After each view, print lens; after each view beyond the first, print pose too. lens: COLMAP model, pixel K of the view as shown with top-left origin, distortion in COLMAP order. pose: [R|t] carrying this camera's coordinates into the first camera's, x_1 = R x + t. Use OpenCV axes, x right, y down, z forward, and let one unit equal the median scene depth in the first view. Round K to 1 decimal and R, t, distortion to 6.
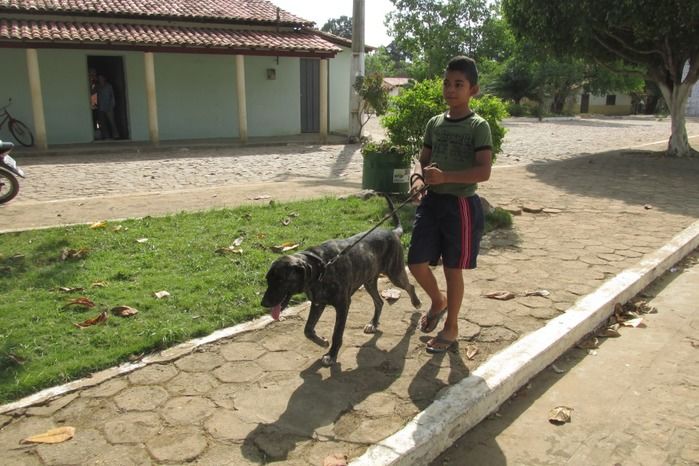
lens RADIAL K [[573.5, 0, 349.5], [0, 573.5, 233.0], [0, 0, 1]] dist [-0.032139, -0.001223]
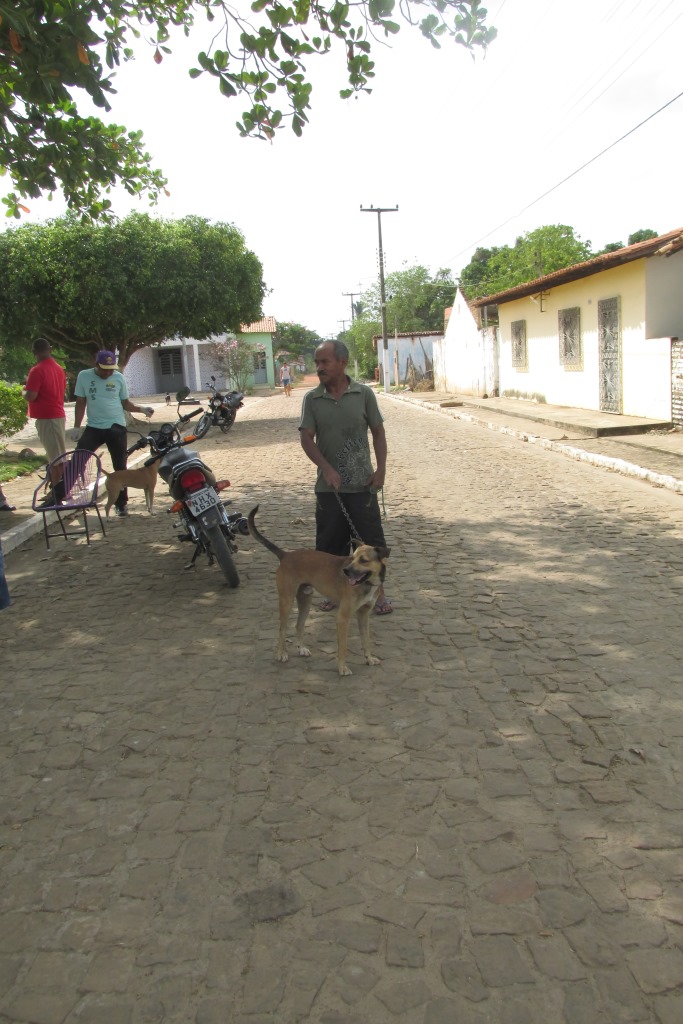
lens RADIAL K [[845.0, 0, 310.8], [0, 845.0, 505.4], [0, 0, 1]] dist [-0.002948, -0.012571]
pose [[0.717278, -0.159554, 0.678274, -0.307400], [0.223752, 0.974618, -0.007355, 0.106158], [-0.659885, 0.157041, 0.734772, -0.444421]]
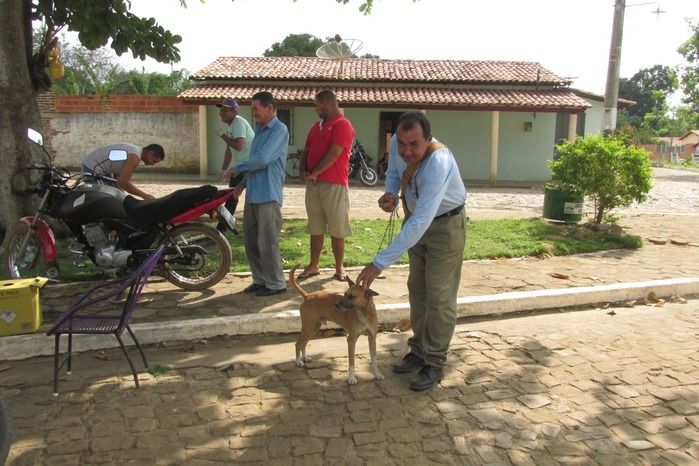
lens RADIAL K [[573.5, 0, 349.5], [0, 573.5, 233.0], [0, 0, 1]] dist [-0.032139, -0.001223]
pose [[0.873756, 0.091461, -0.477688, 0.119971], [-0.130894, 0.990143, -0.049844, 0.035879], [0.468421, 0.106078, 0.877114, -0.146749]]
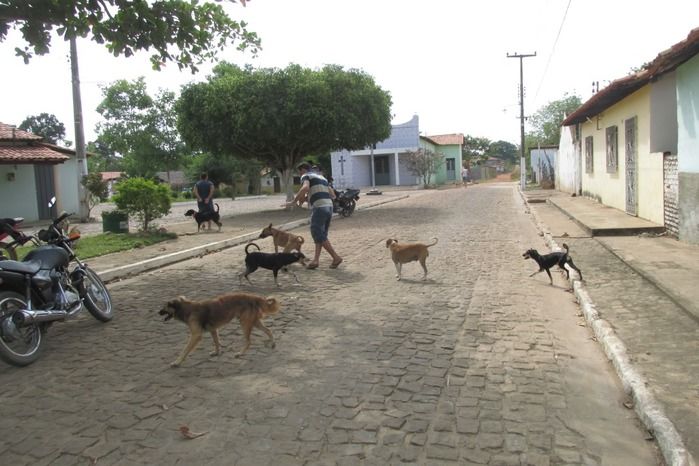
lens RADIAL K [[573.5, 0, 349.5], [0, 573.5, 233.0], [0, 0, 1]] dist [-0.032139, -0.001223]
pose [[0.885779, -0.094531, 0.454379, -0.054009], [0.160602, 0.980983, -0.108993, 0.120782], [-0.435435, 0.169518, 0.884116, -0.489637]]
